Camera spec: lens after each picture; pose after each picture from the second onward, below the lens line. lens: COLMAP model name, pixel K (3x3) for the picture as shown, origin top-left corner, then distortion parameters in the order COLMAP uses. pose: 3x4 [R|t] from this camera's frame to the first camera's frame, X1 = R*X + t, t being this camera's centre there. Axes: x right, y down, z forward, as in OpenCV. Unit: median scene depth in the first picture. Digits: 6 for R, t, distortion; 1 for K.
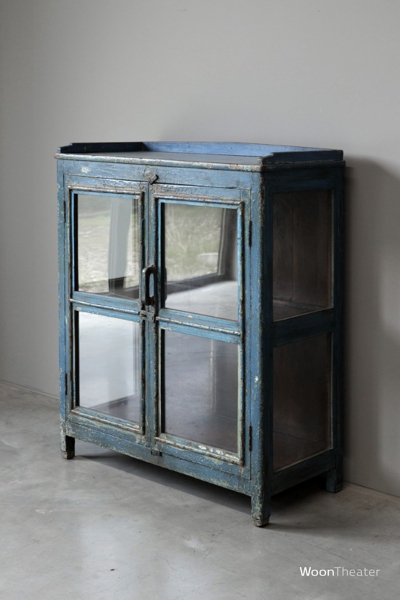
lens RADIAL K [[994.6, 0, 200.0], [0, 994.6, 300.0], [0, 0, 1]] dist [0.217902, 0.007309]
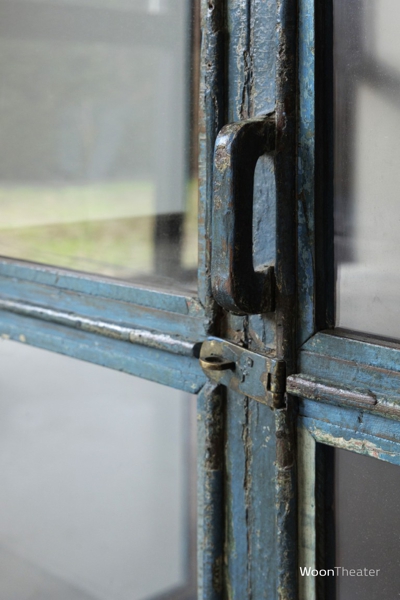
lens RADIAL K [[957.2, 0, 200.0], [0, 957.2, 300.0], [0, 0, 1]] dist [-0.023256, -0.033450]
pose [[0.999632, 0.014087, -0.023200, -0.056735], [-0.013748, 0.999798, 0.014691, -0.000157], [0.023402, -0.014367, 0.999623, 0.809576]]
